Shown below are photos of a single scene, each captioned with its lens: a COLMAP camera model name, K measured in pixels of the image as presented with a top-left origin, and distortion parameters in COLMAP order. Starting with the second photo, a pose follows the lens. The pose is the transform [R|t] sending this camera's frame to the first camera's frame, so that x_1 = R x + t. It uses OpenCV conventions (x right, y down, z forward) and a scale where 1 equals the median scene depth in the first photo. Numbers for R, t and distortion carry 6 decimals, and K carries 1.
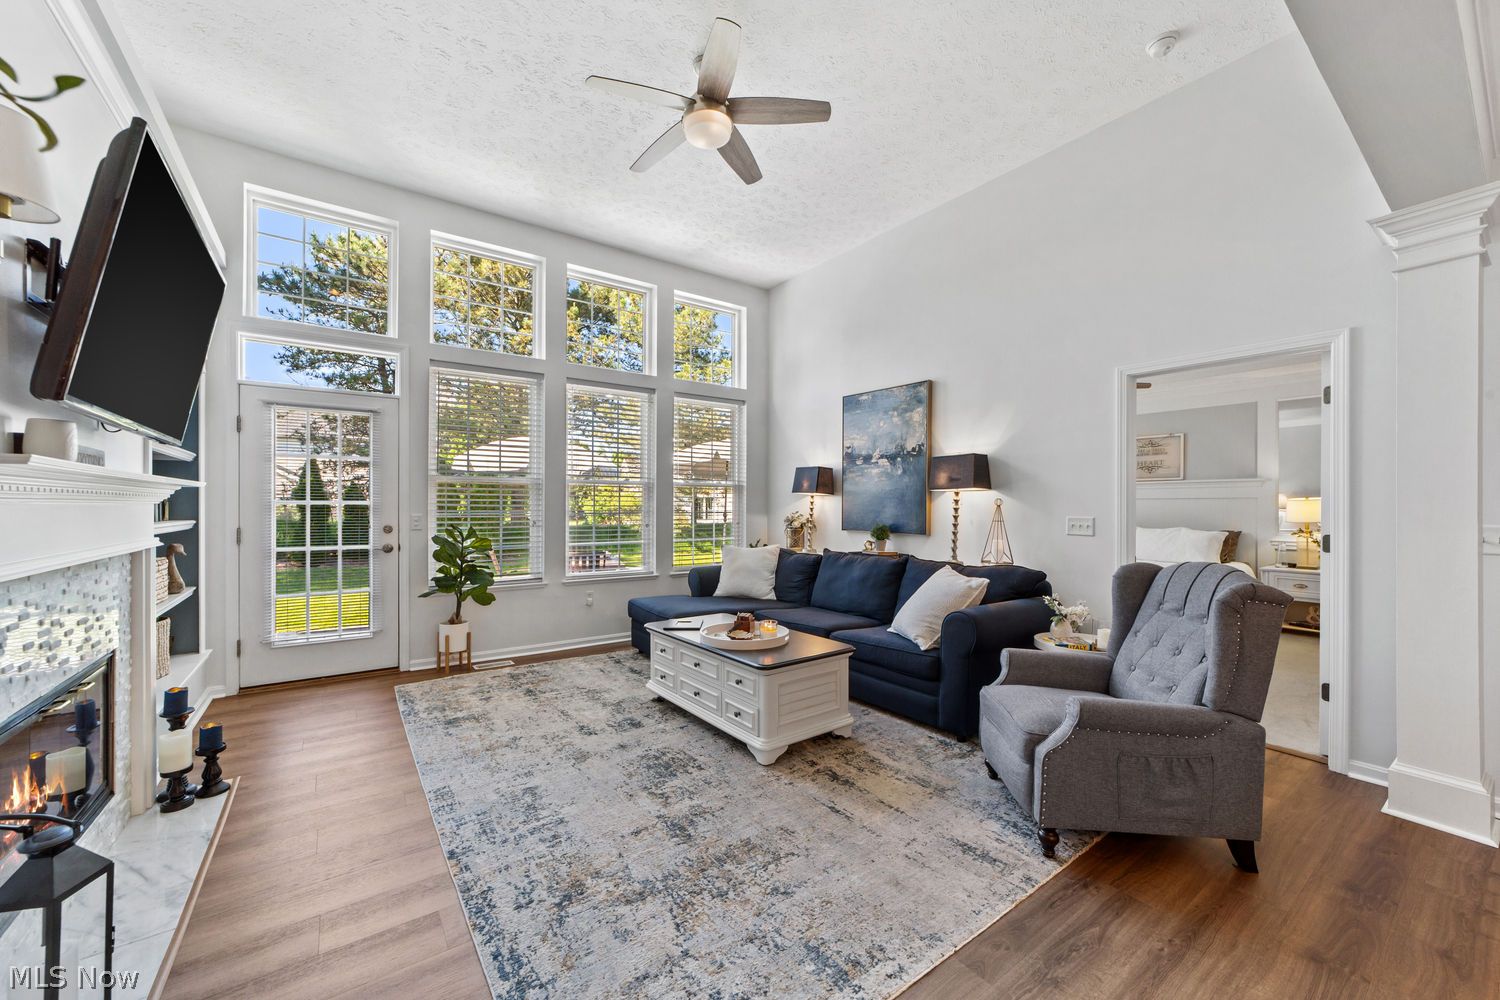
lens RADIAL K [[575.6, 0, 743.3], [0, 575.6, 507.5], [0, 0, 1]] dist [-0.022392, 0.010093]
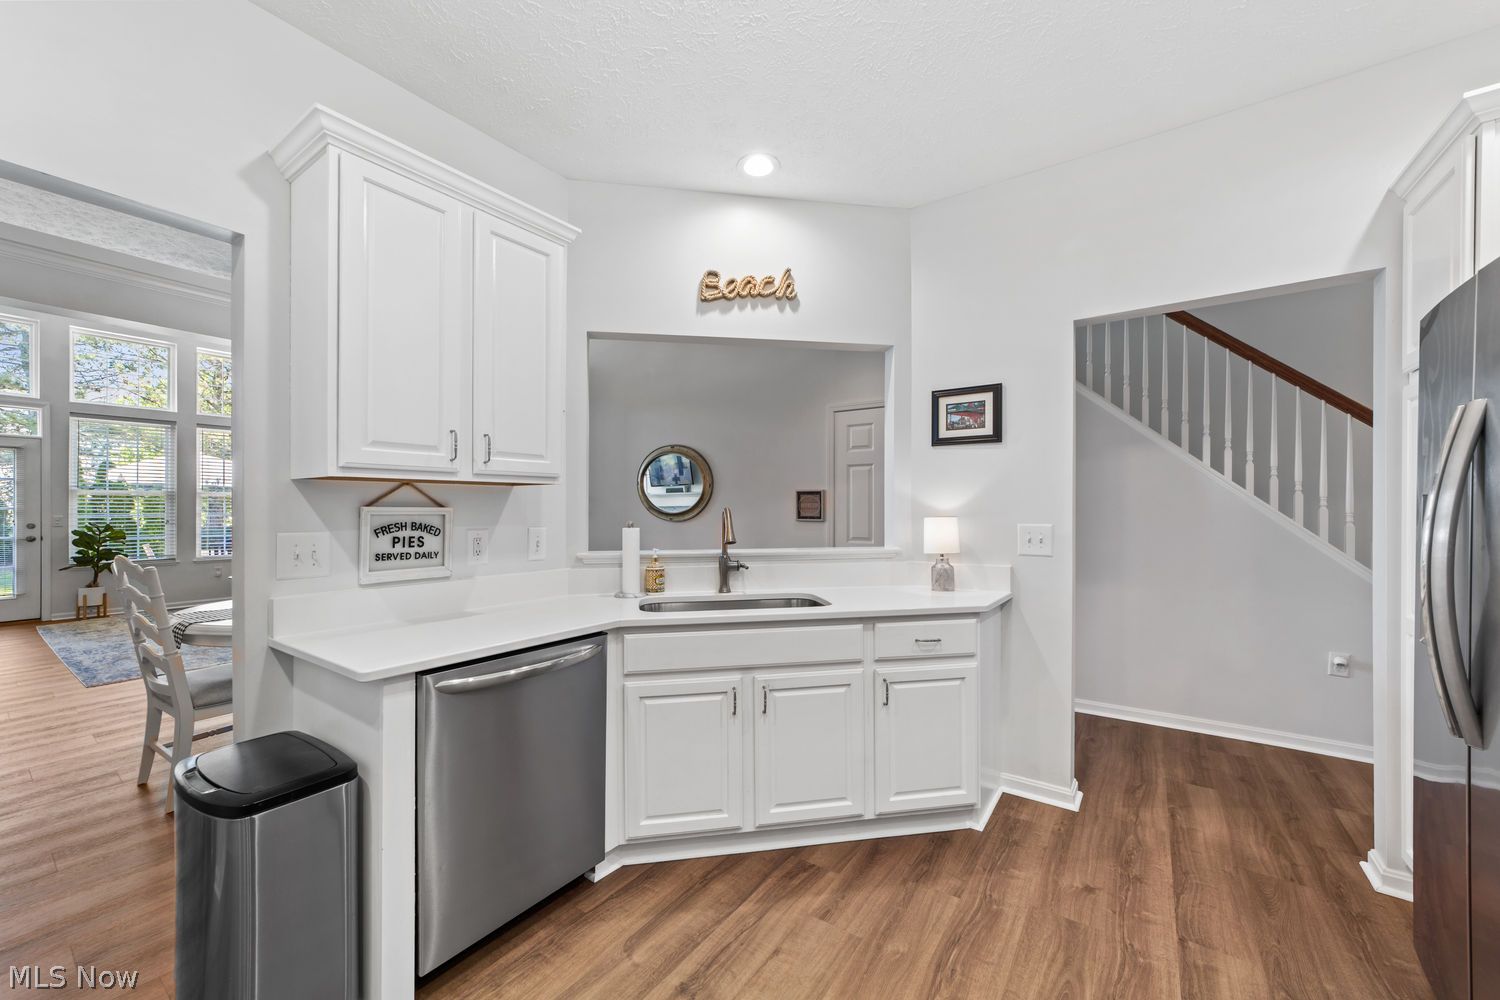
lens RADIAL K [[575.6, 0, 743.3], [0, 575.6, 507.5], [0, 0, 1]] dist [-0.022392, 0.010093]
pose [[0.945500, -0.003114, 0.325607, 0.647271], [0.004550, 0.999983, -0.003647, 0.003394], [-0.325590, 0.004930, 0.945498, -1.005112]]
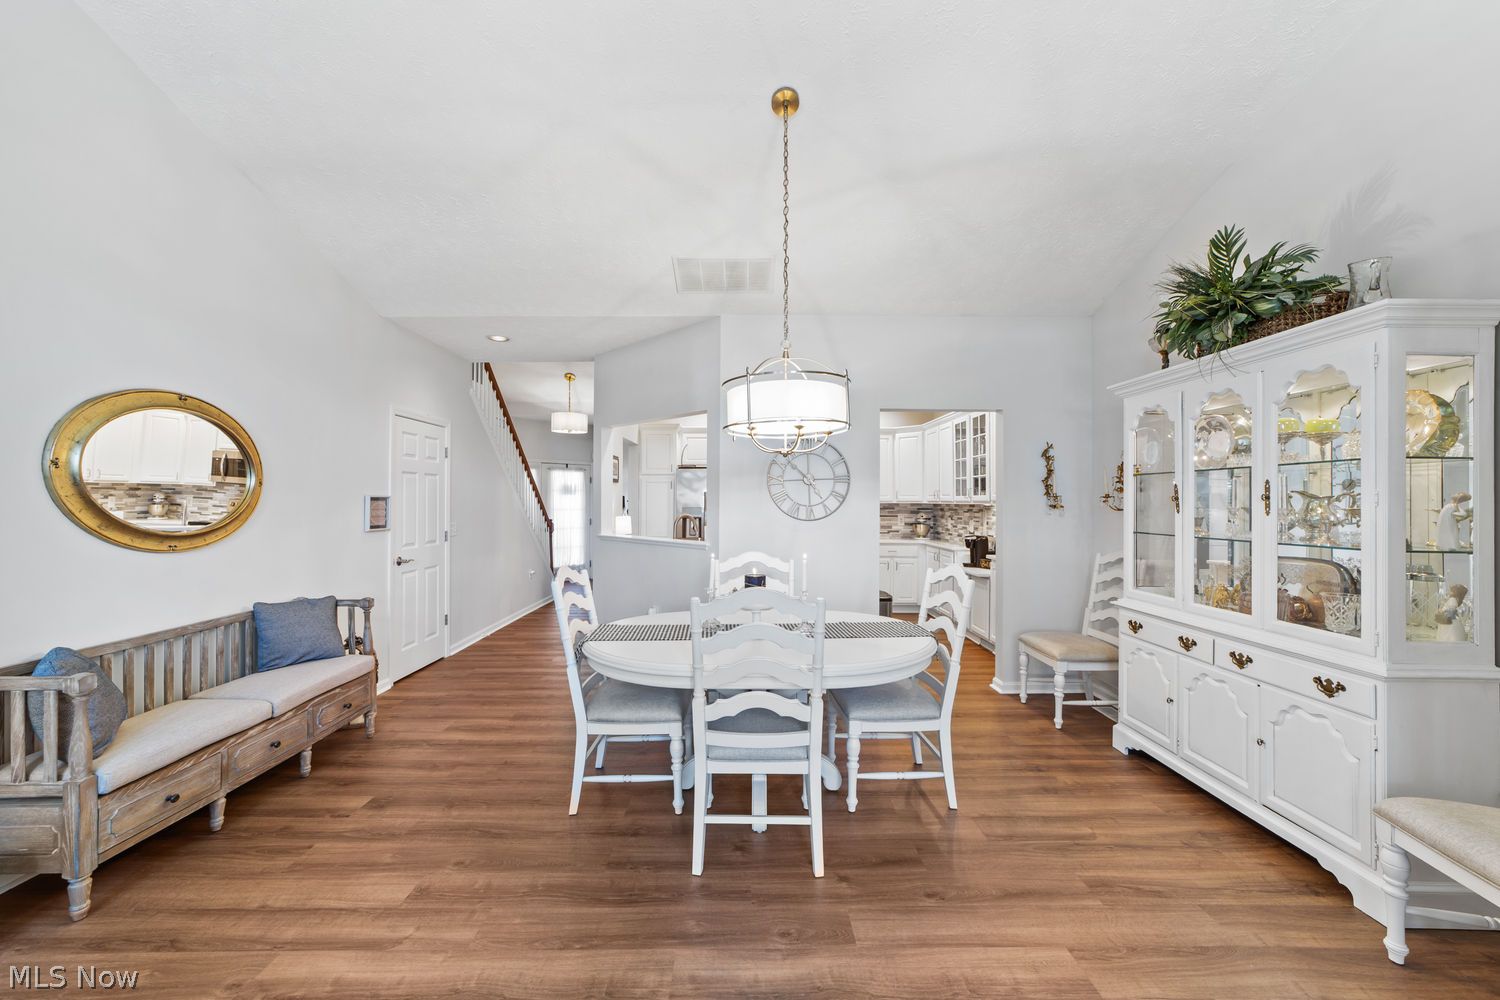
lens RADIAL K [[580.3, 0, 747.1], [0, 580.3, 498.6], [0, 0, 1]] dist [-0.018923, 0.007419]
pose [[-0.818071, -0.001881, 0.575114, 0.059456], [-0.002297, 0.999997, 0.000003, -0.029519], [-0.575113, -0.001318, -0.818073, 0.412358]]
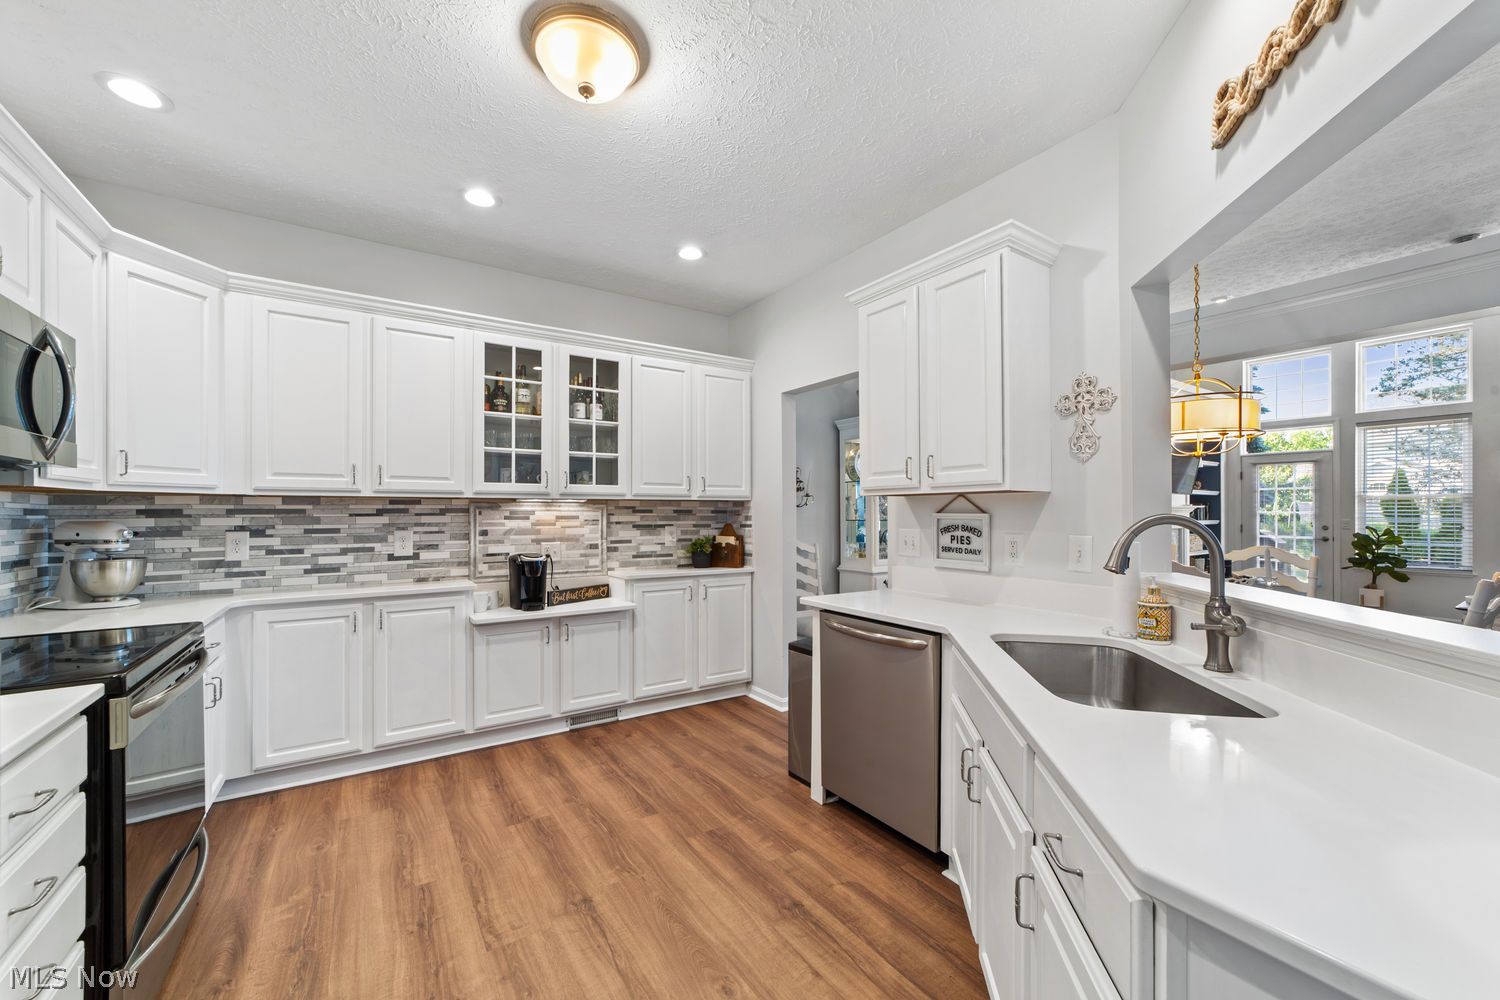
lens RADIAL K [[570.8, 0, 734.7], [0, 570.8, 513.0], [0, 0, 1]] dist [-0.000188, 0.000055]
pose [[-0.042207, -0.002630, -0.999105, 1.152454], [-0.002701, 0.999993, -0.002519, 0.002052], [0.999105, 0.002592, -0.042214, -0.695292]]
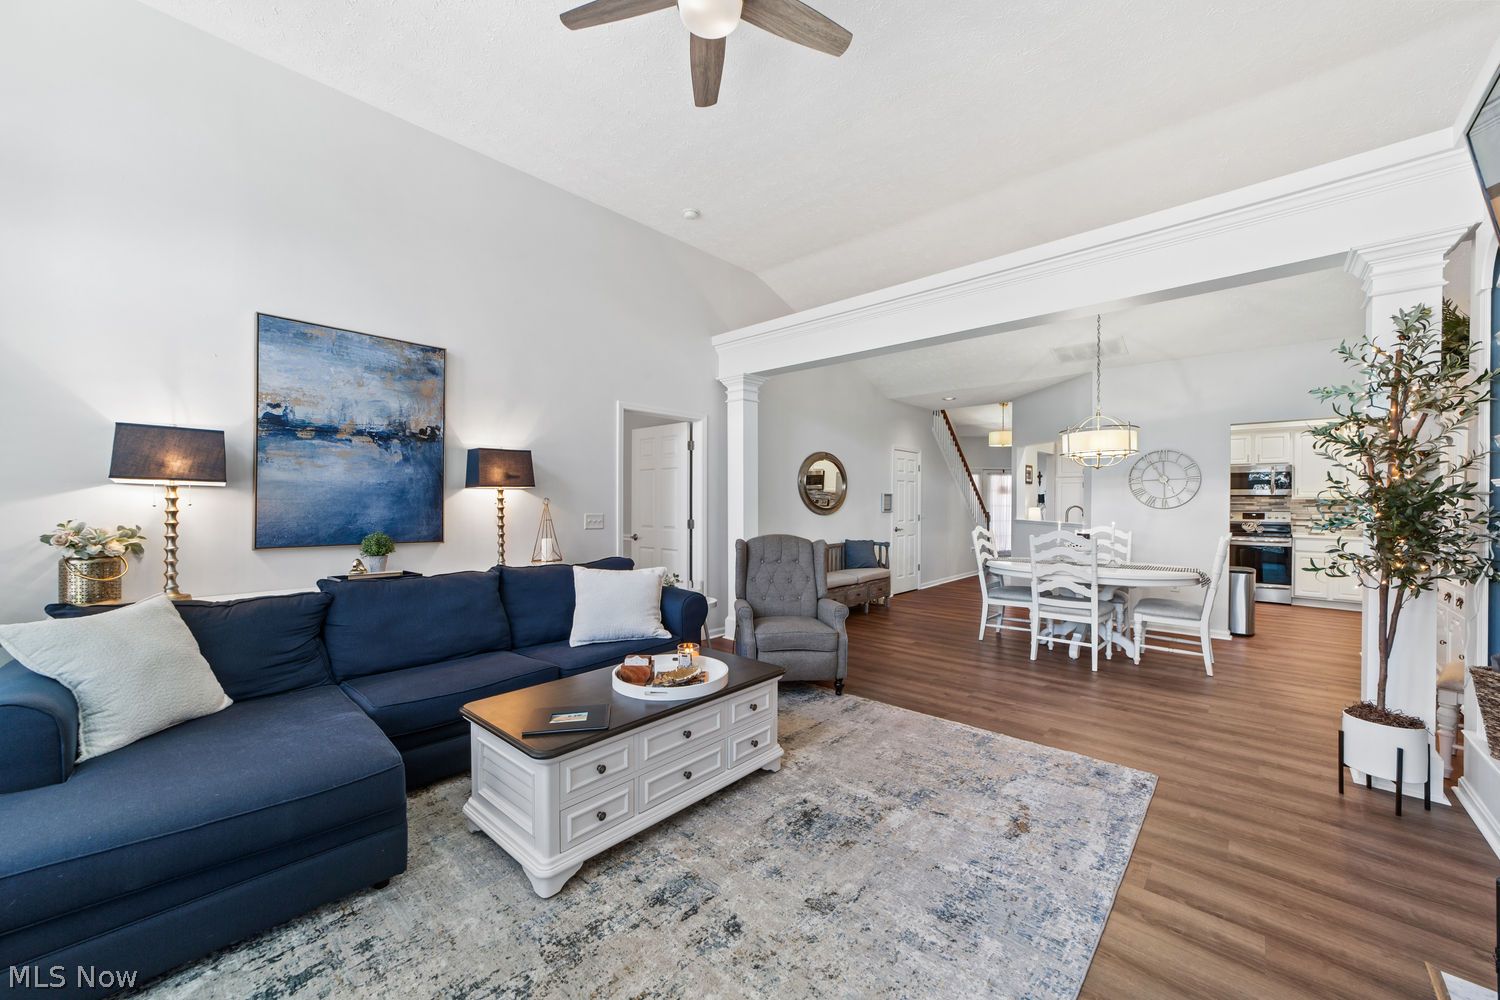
lens RADIAL K [[575.6, 0, 743.3], [0, 575.6, 507.5], [0, 0, 1]] dist [-0.022392, 0.010093]
pose [[-0.201767, -0.012873, 0.979349, -0.580931], [-0.001453, 0.999916, 0.012844, -0.011574], [-0.979433, 0.001168, -0.201768, 0.796161]]
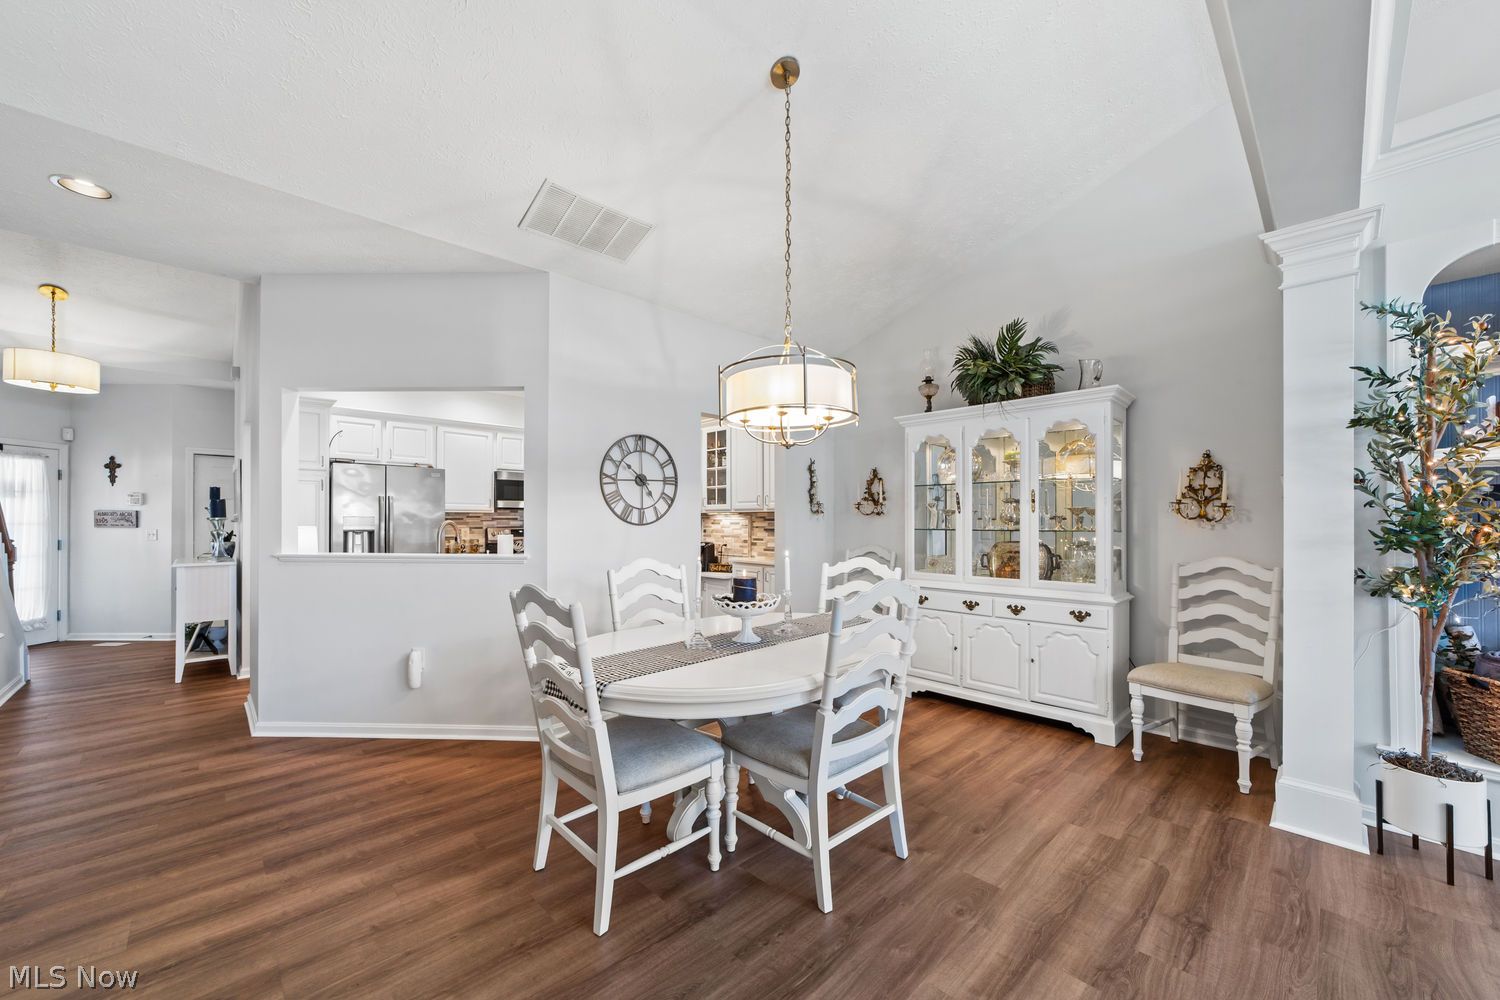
lens RADIAL K [[578.8, 0, 744.1], [0, 578.8, 516.4], [0, 0, 1]] dist [-0.024455, 0.011262]
pose [[-0.989377, -0.006788, -0.145211, 0.508161], [-0.005918, 0.999962, -0.006424, -0.001125], [0.145249, -0.005497, -0.989380, 0.451962]]
